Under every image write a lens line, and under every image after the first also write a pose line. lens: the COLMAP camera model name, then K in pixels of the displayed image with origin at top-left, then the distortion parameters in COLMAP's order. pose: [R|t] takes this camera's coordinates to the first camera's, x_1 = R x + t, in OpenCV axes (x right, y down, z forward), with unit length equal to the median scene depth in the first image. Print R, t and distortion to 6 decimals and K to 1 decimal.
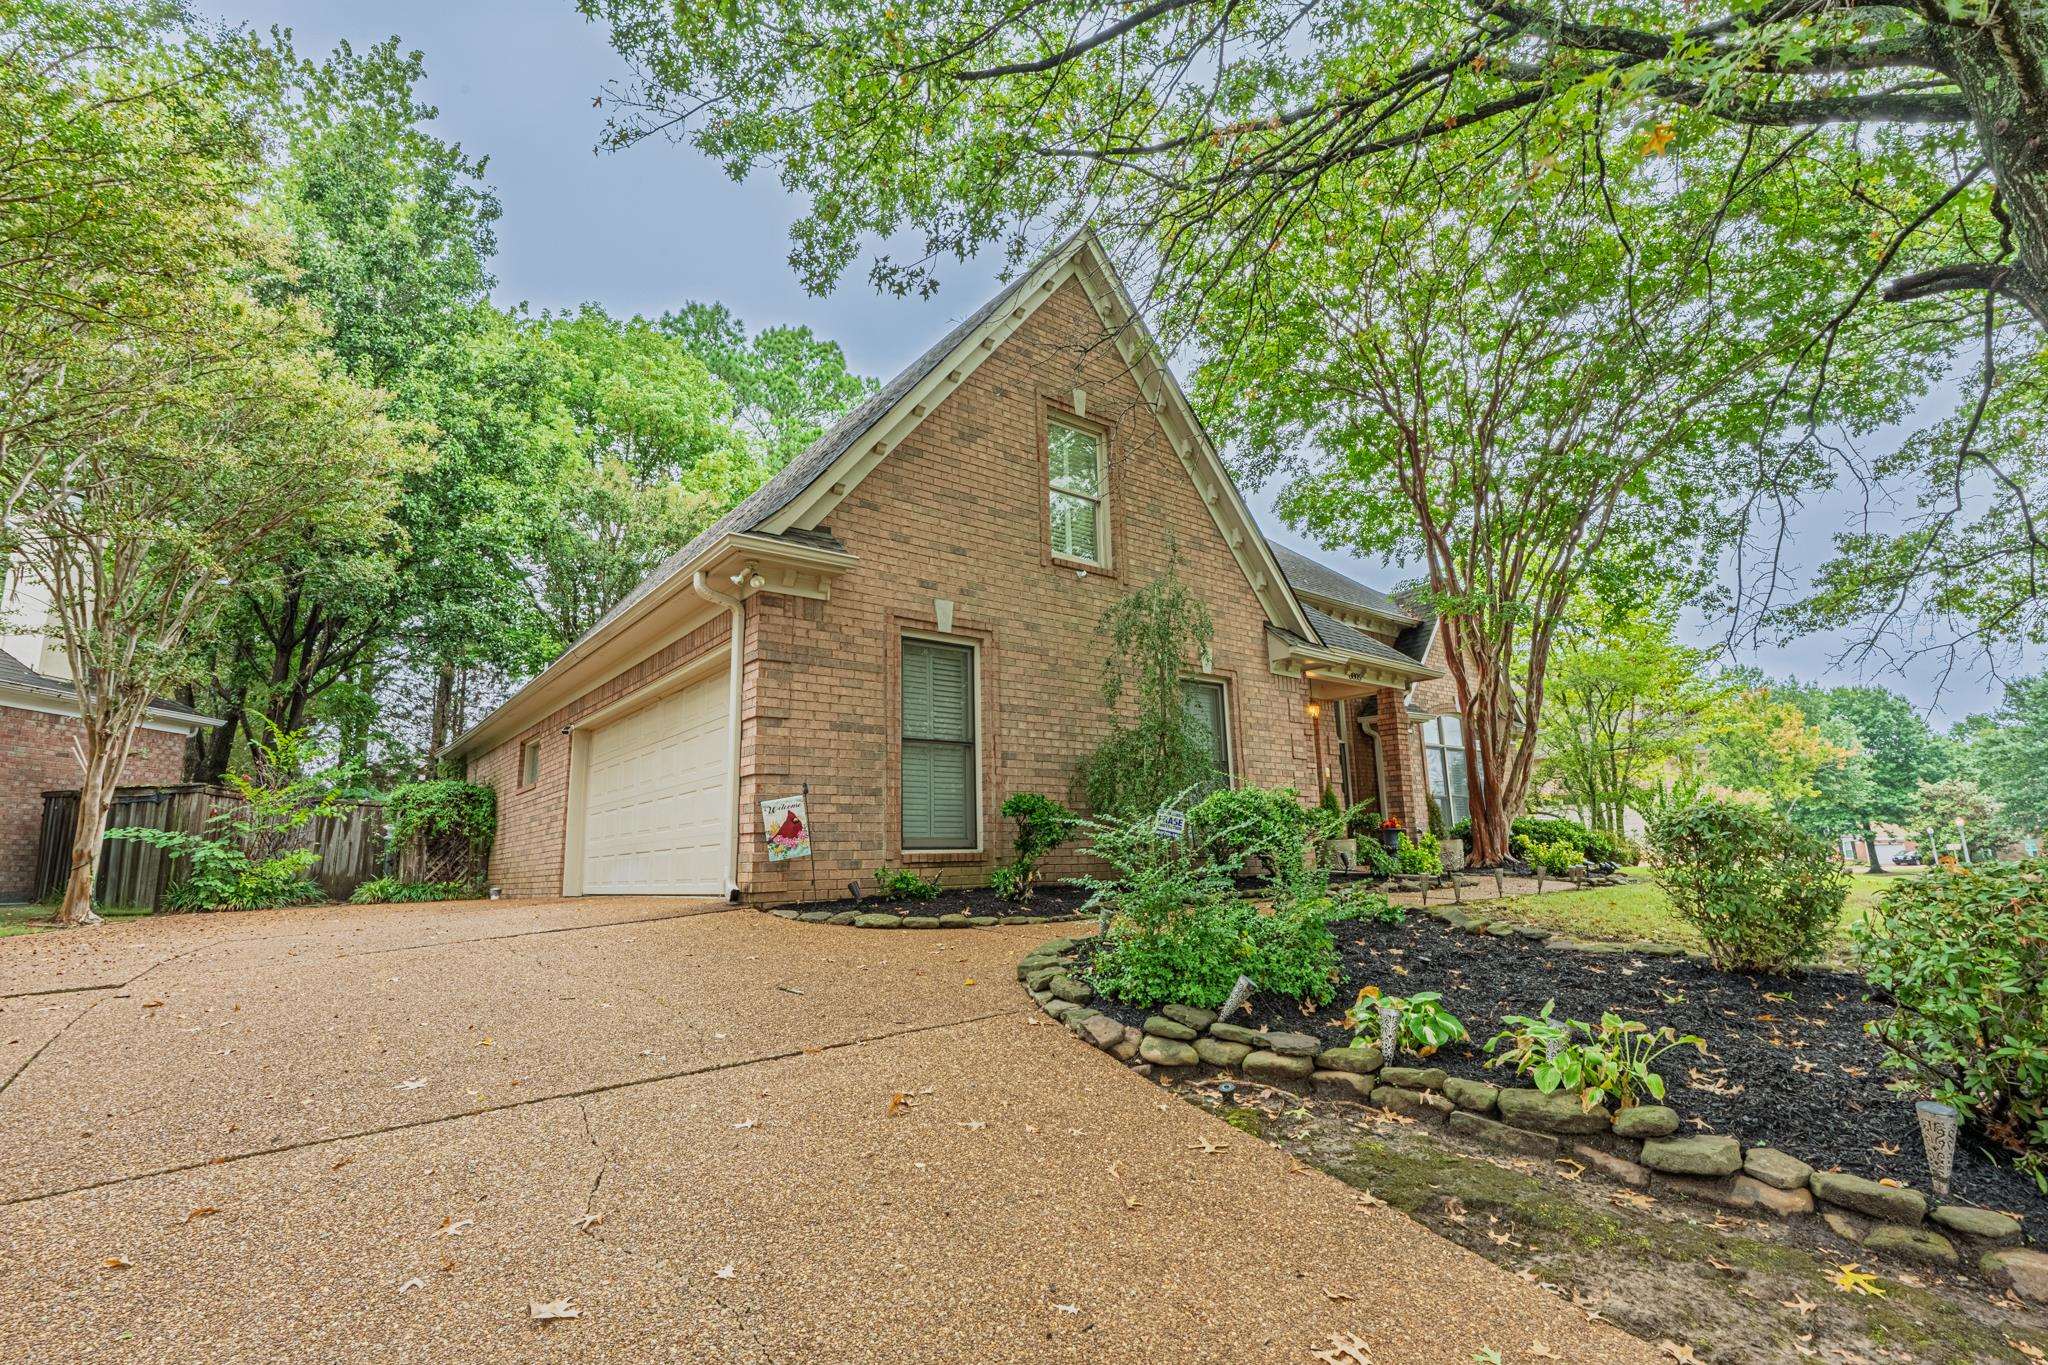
lens RADIAL K [[844.5, 0, 1024.0], [0, 844.5, 682.5], [0, 0, 1]] dist [-0.000539, 0.000140]
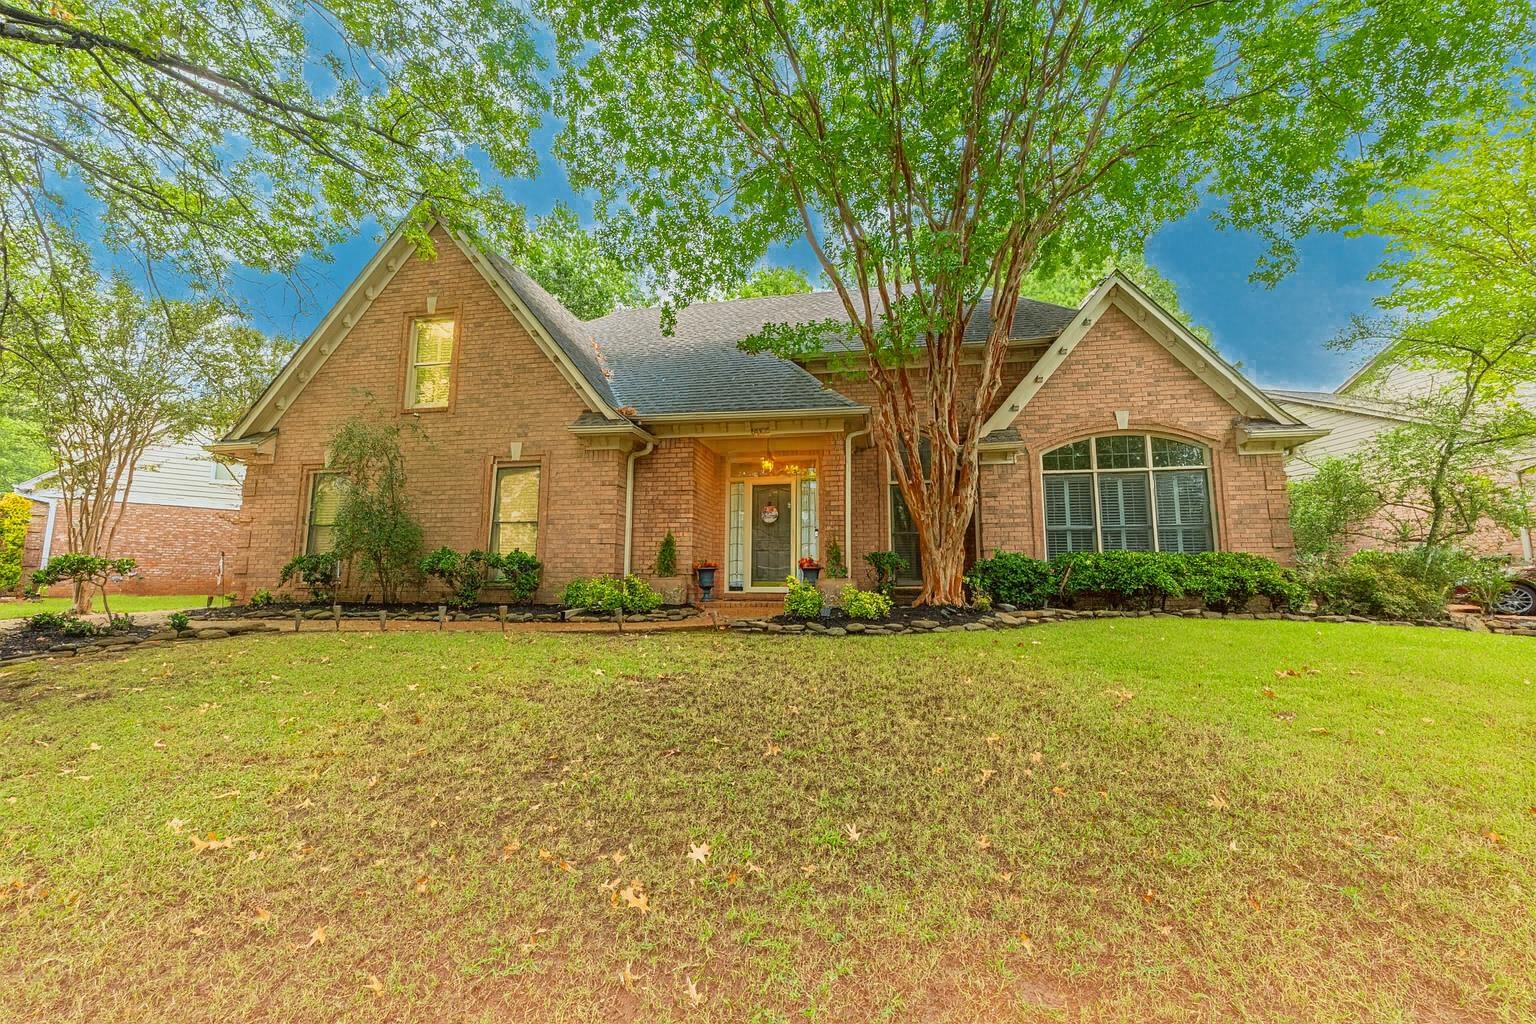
lens RADIAL K [[611.9, 0, 768.0], [0, 611.9, 512.0], [0, 0, 1]] dist [-0.001549, 0.000224]
pose [[0.697677, -0.094543, -0.710147, 1.141596], [0.130087, 0.991494, -0.004196, 0.125728], [0.704503, -0.089454, 0.704041, 0.531278]]
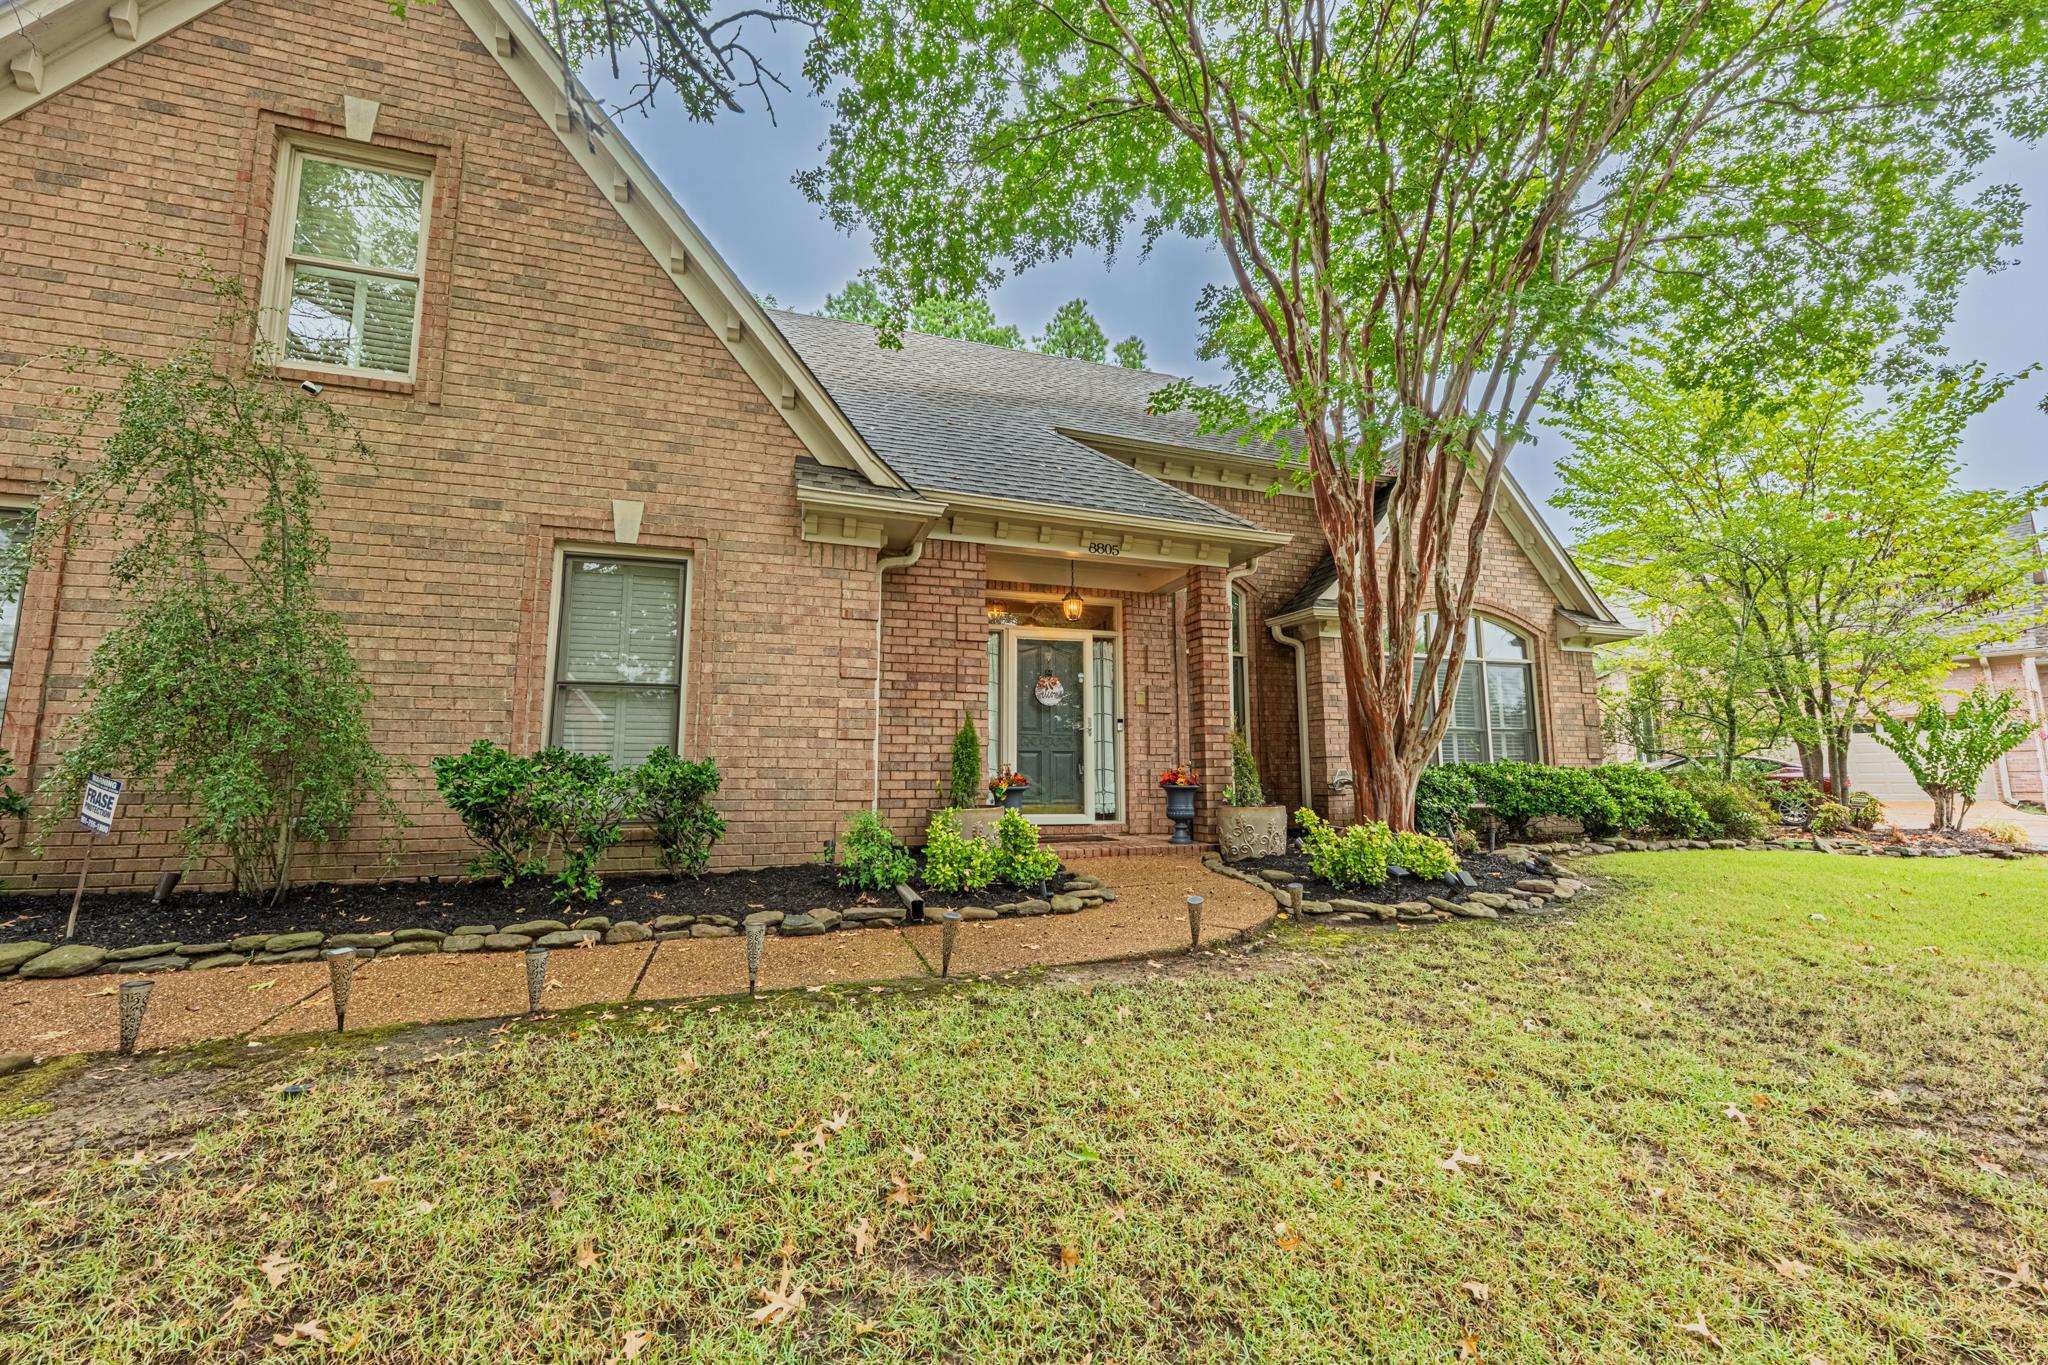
lens RADIAL K [[815.9, 0, 1024.0], [0, 815.9, 682.5], [0, 0, 1]] dist [-0.001549, 0.000224]
pose [[0.958288, -0.048280, -0.281696, 0.607164], [0.063284, 0.997007, 0.044404, 0.078159], [0.278710, -0.060379, 0.958476, 0.472985]]
